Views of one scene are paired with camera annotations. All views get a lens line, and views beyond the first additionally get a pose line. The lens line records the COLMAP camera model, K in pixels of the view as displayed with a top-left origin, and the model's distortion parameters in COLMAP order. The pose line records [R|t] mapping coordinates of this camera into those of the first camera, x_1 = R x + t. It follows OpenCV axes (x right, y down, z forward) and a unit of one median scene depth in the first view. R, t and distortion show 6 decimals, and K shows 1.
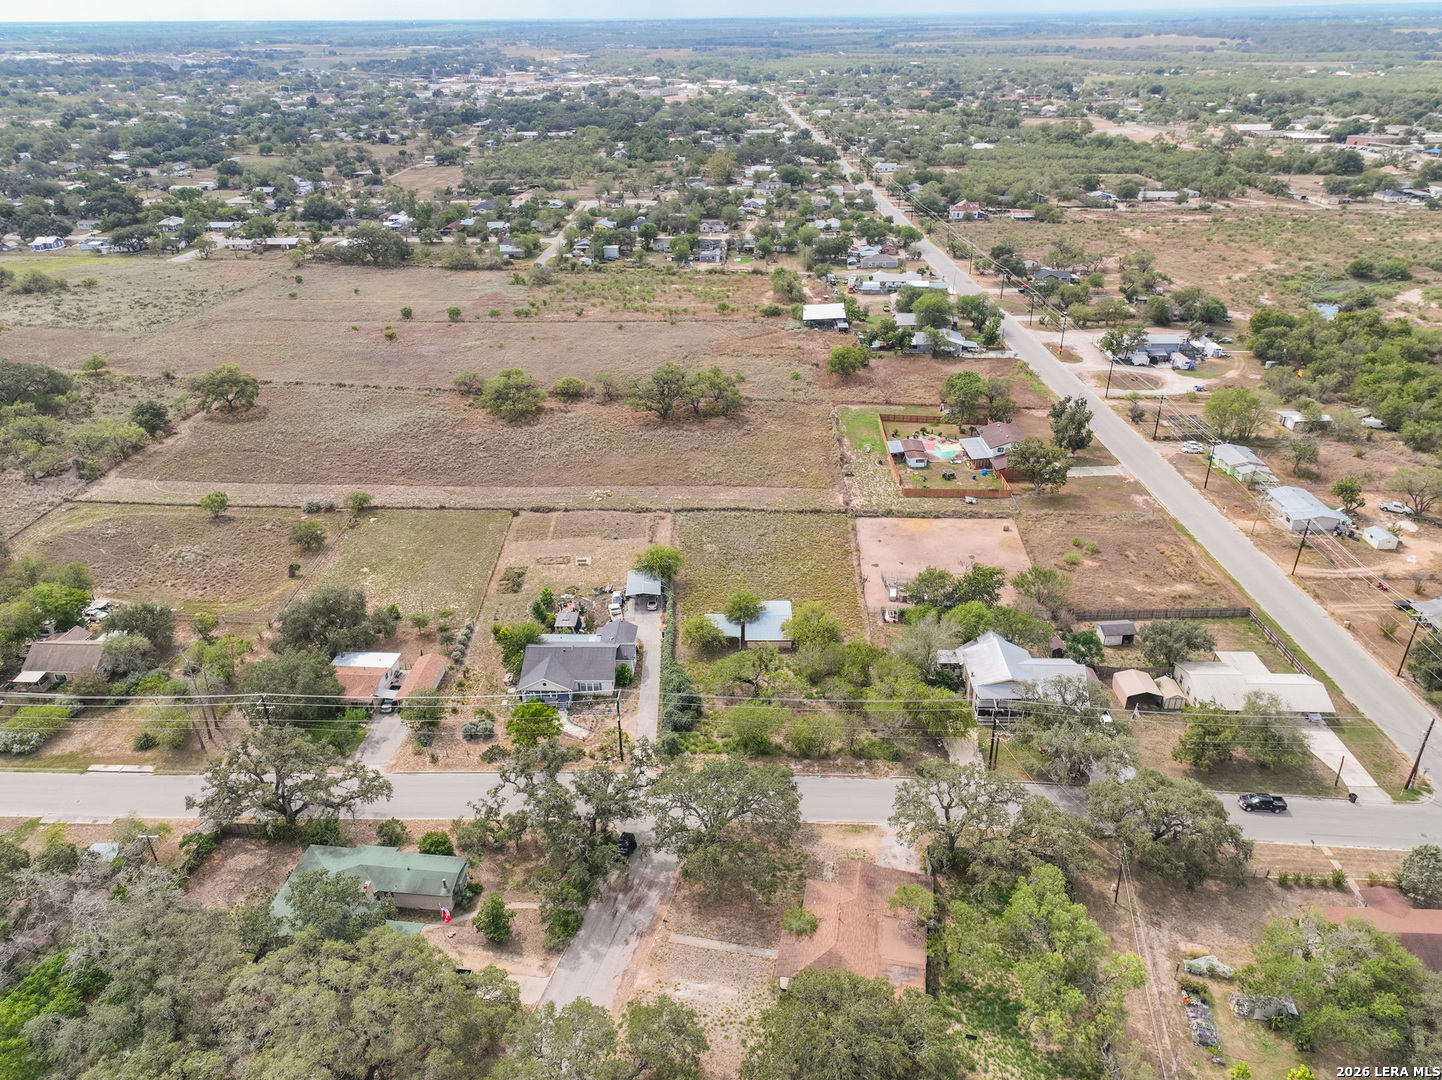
lens RADIAL K [[1015.4, 0, 719.8], [0, 1015.4, 536.0], [0, 0, 1]] dist [-0.002487, 0.020270]
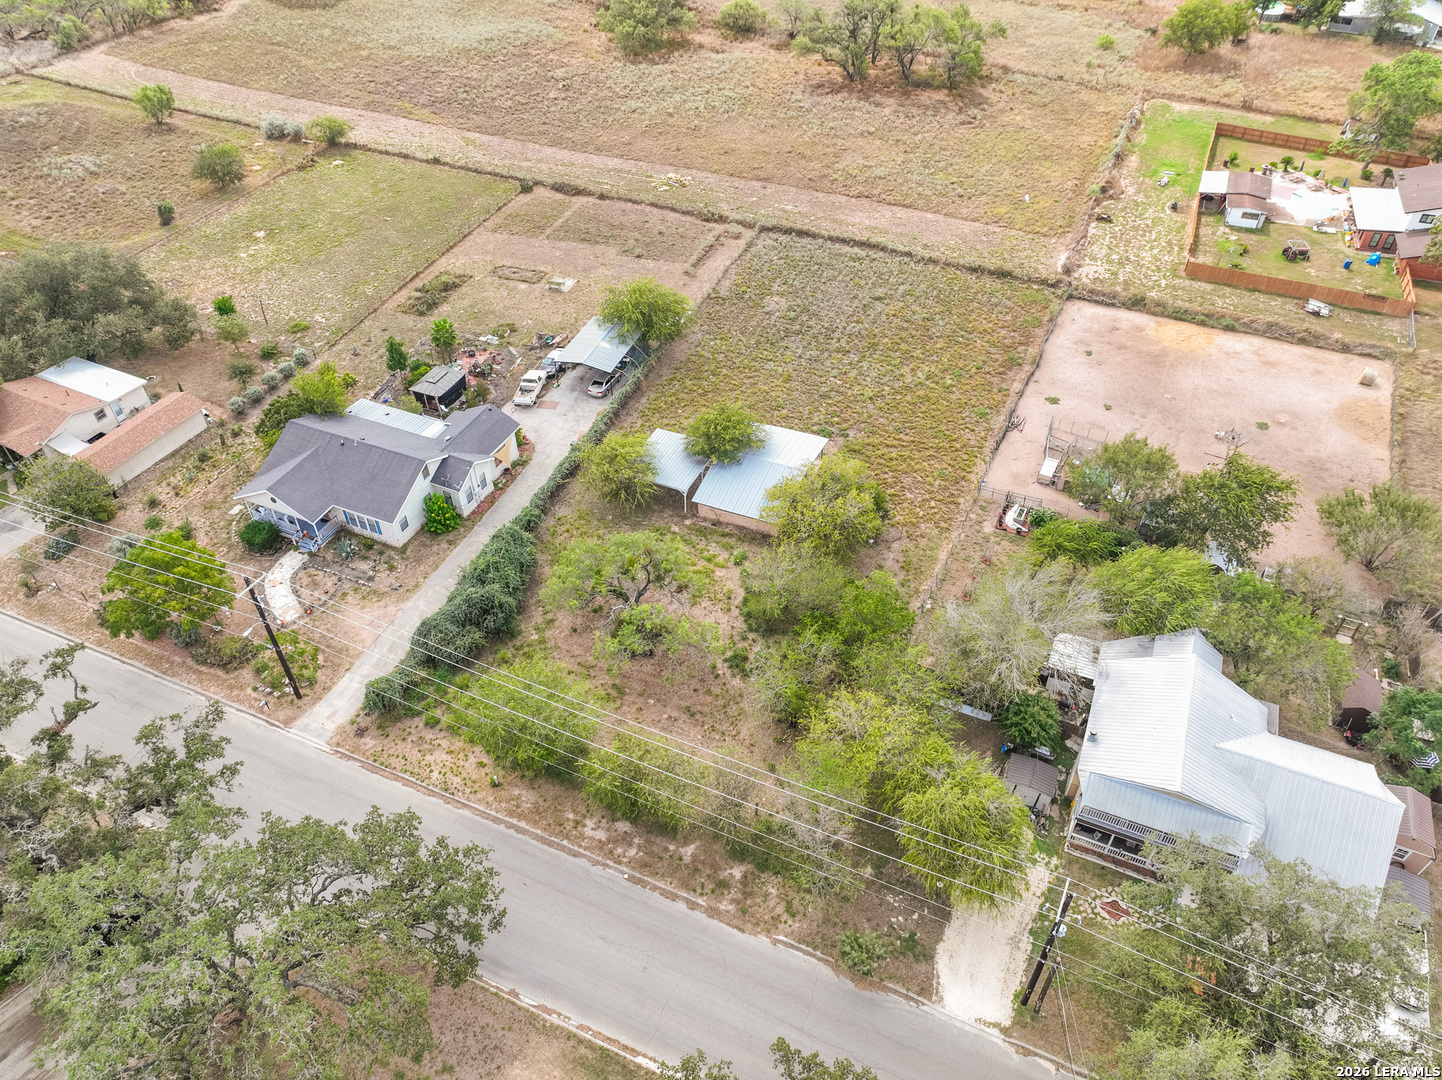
lens RADIAL K [[1015.4, 0, 720.9], [0, 1015.4, 537.4], [0, 0, 1]] dist [-0.002487, 0.020270]
pose [[0.927193, 0.257905, -0.271659, 0.136504], [-0.175897, 0.940067, 0.292121, -0.023471], [0.330717, -0.223068, 0.916988, 0.402249]]
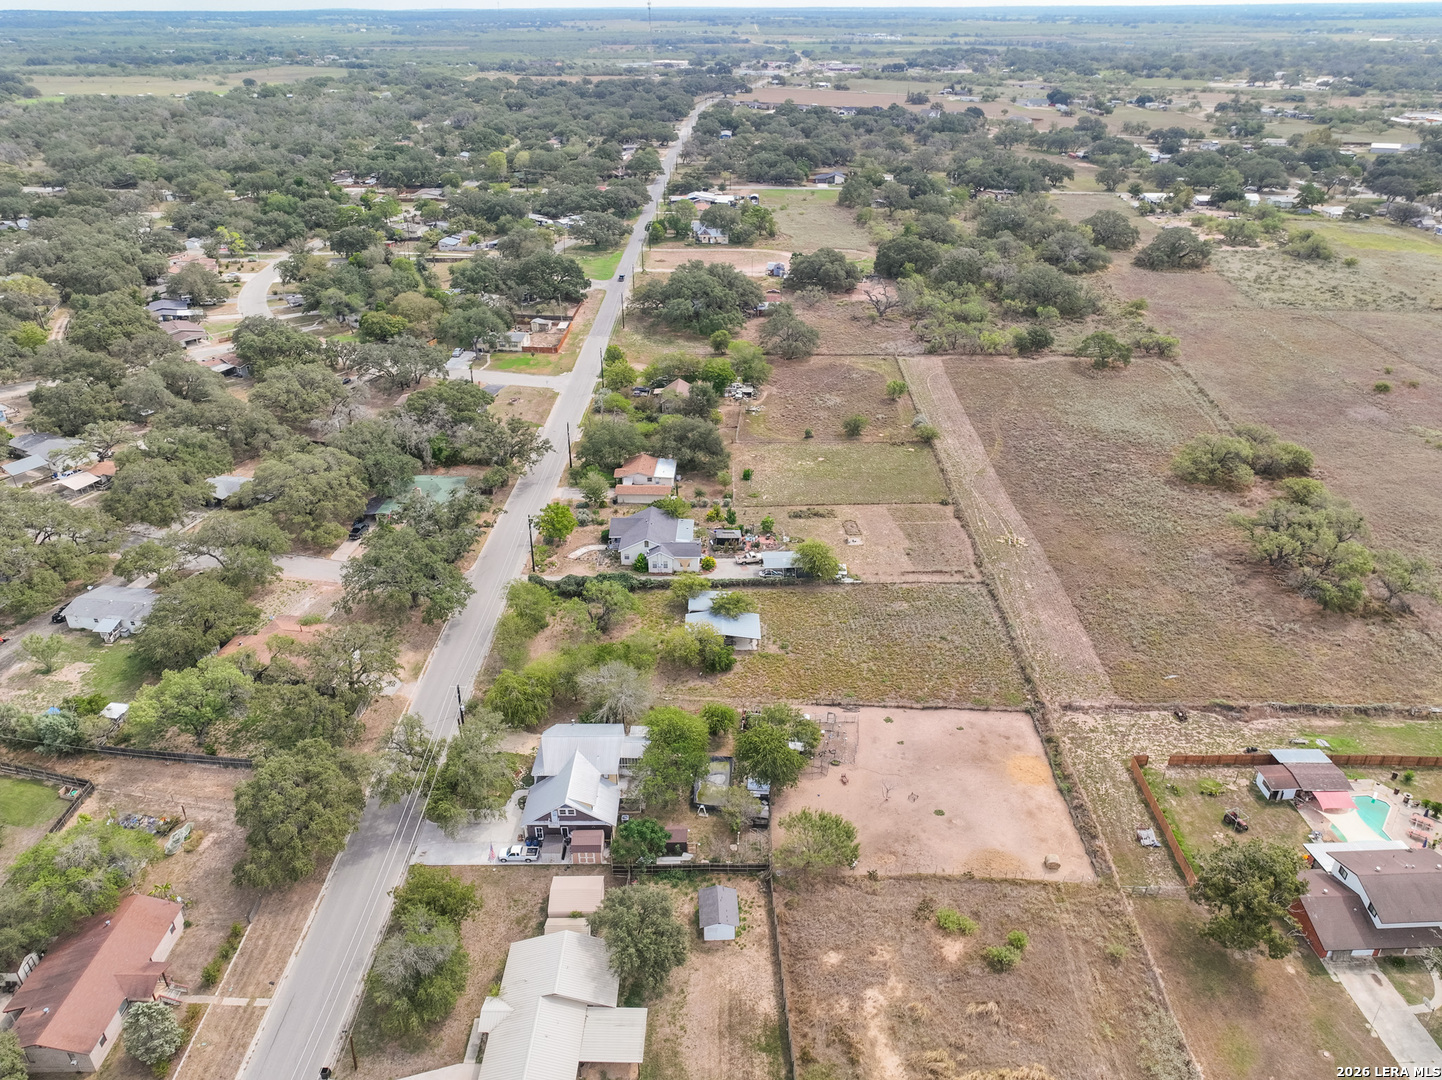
lens RADIAL K [[1015.4, 0, 719.4], [0, 1015.4, 534.7], [0, 0, 1]] dist [-0.002487, 0.020270]
pose [[0.019981, 0.472961, -0.880857, 0.674605], [-0.452864, 0.789752, 0.413771, -0.303724], [0.891356, 0.390640, 0.229967, 0.572929]]
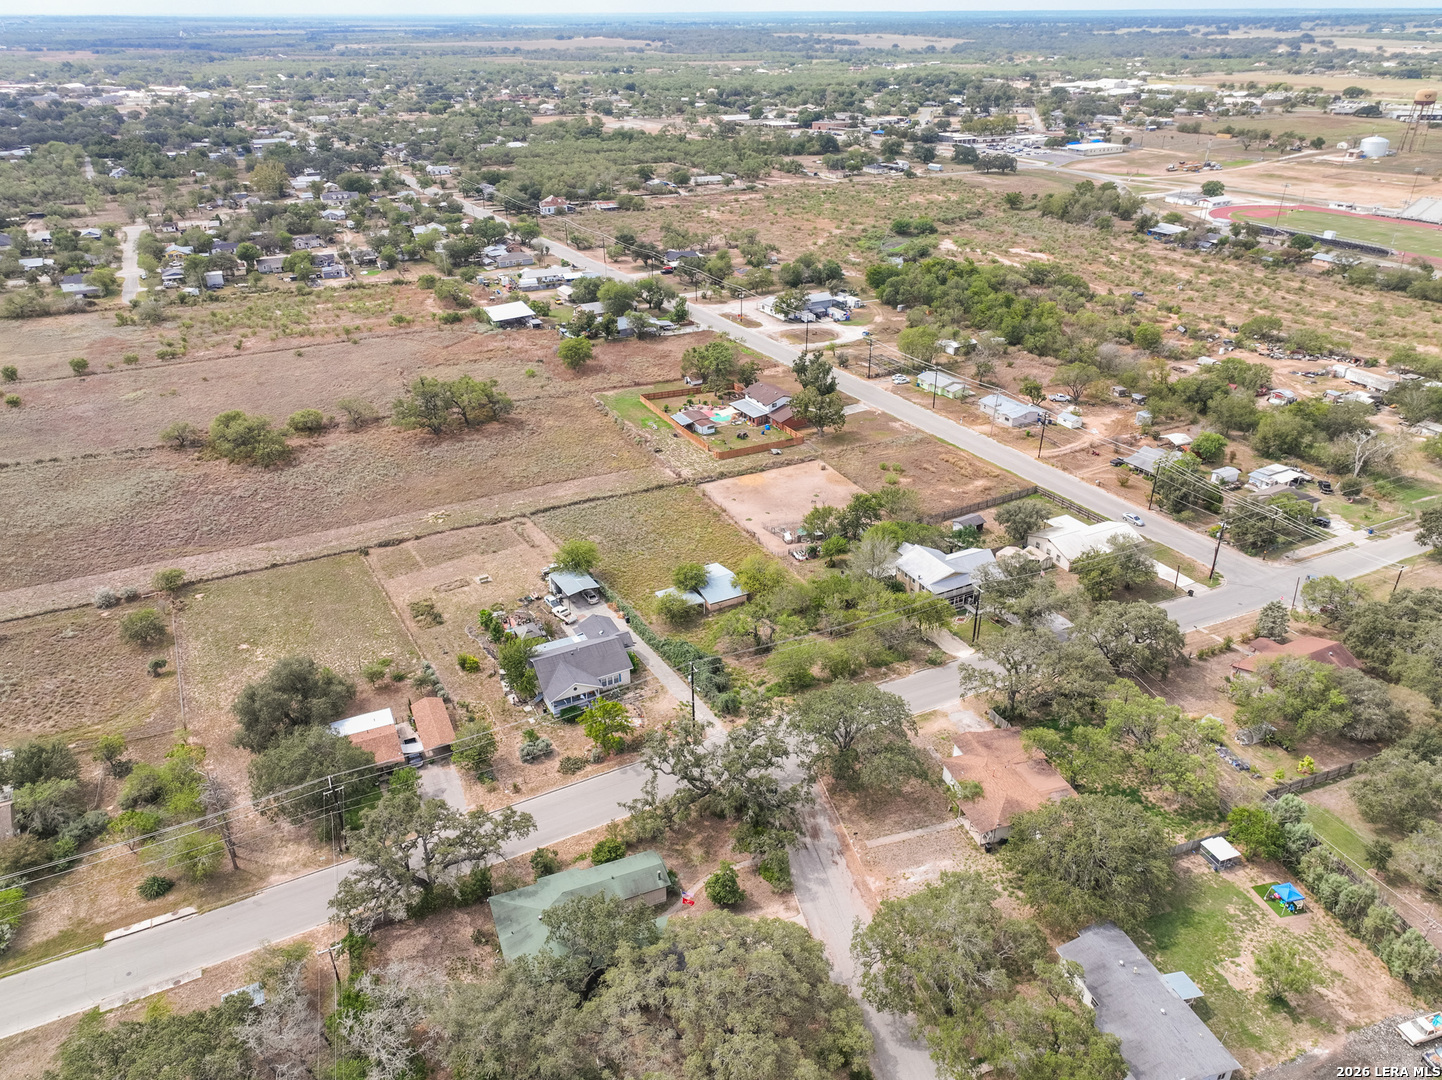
lens RADIAL K [[1015.4, 0, 719.5], [0, 1015.4, 536.3], [0, 0, 1]] dist [-0.002487, 0.020270]
pose [[0.876219, -0.215379, 0.431105, -0.307519], [0.215953, 0.975209, 0.048289, -0.011591], [-0.430818, 0.050787, 0.901009, 0.026367]]
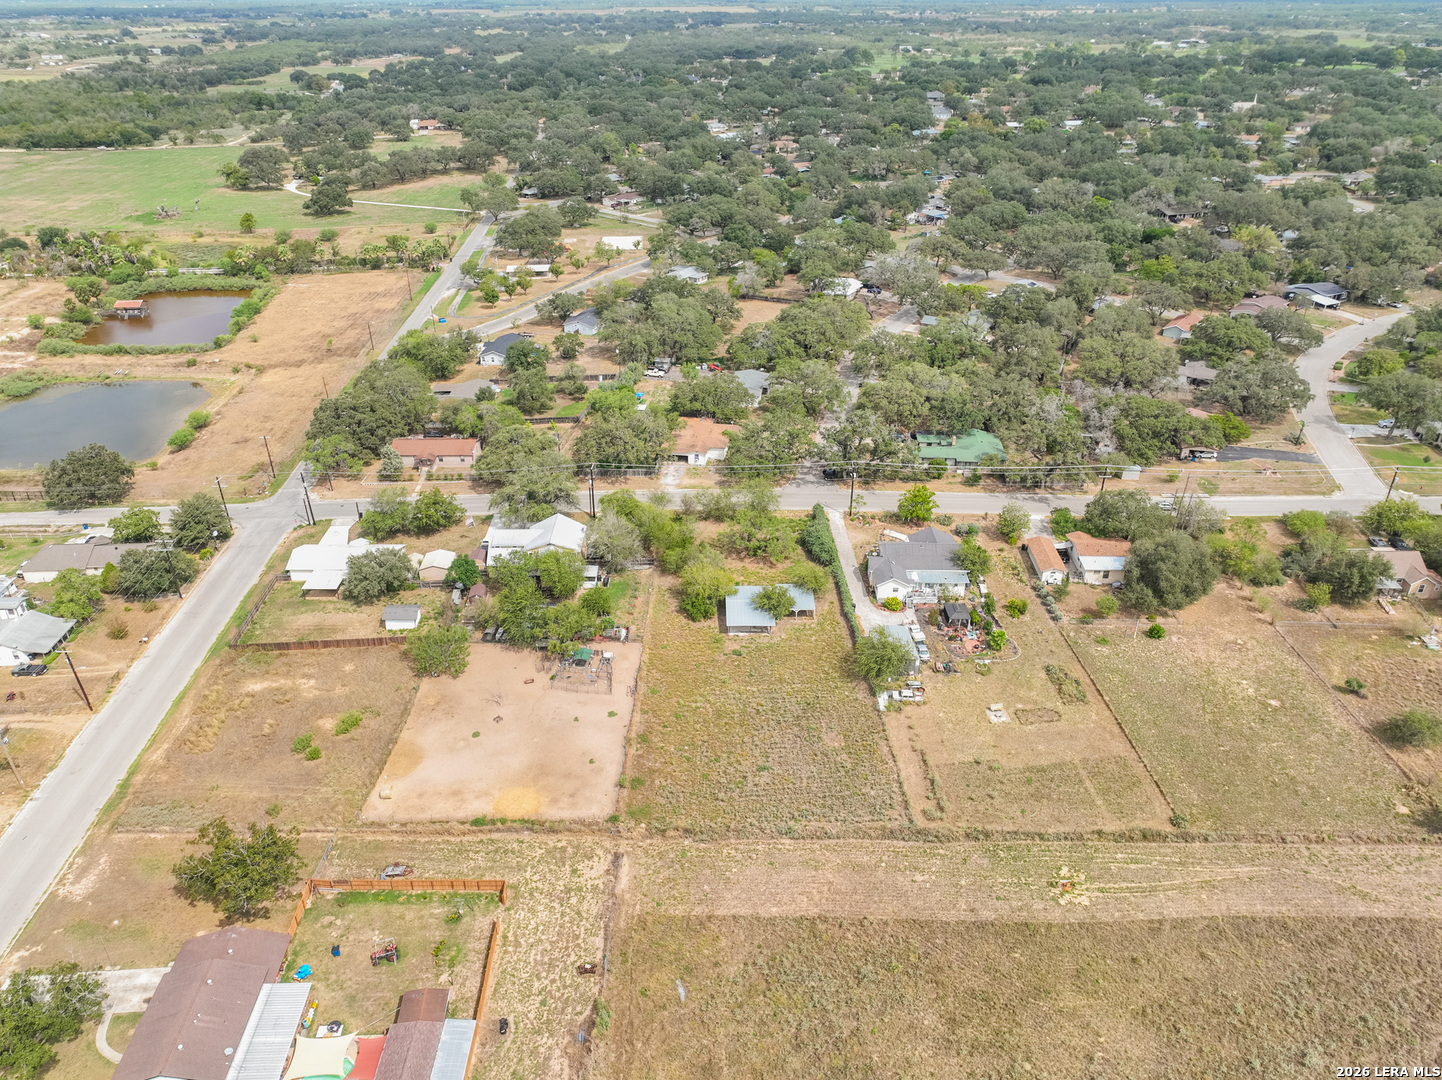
lens RADIAL K [[1015.4, 0, 719.6], [0, 1015.4, 536.9], [0, 0, 1]] dist [-0.002487, 0.020270]
pose [[-0.999389, 0.029102, -0.019333, 0.073226], [0.000398, 0.562806, 0.826589, -0.597871], [0.034936, 0.826077, -0.562474, 1.164112]]
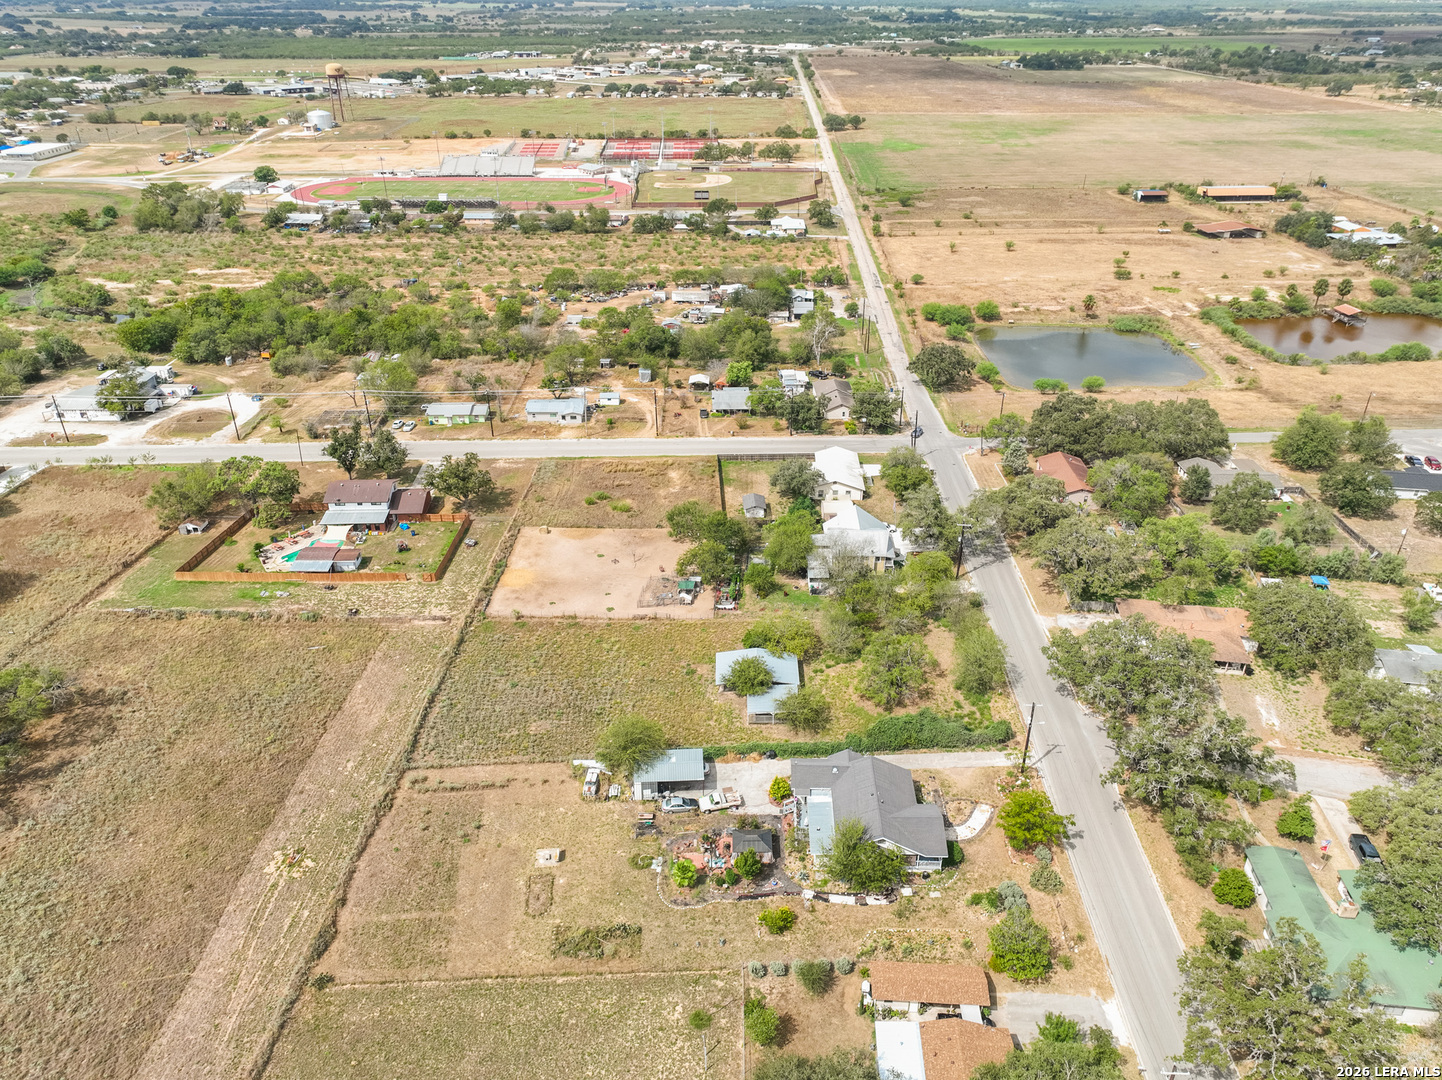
lens RADIAL K [[1015.4, 0, 721.4], [0, 1015.4, 536.2], [0, 0, 1]] dist [-0.002487, 0.020270]
pose [[-0.008955, -0.465858, 0.884814, -0.533843], [0.459444, 0.784004, 0.417431, -0.307186], [-0.888161, 0.410261, 0.207015, 0.617891]]
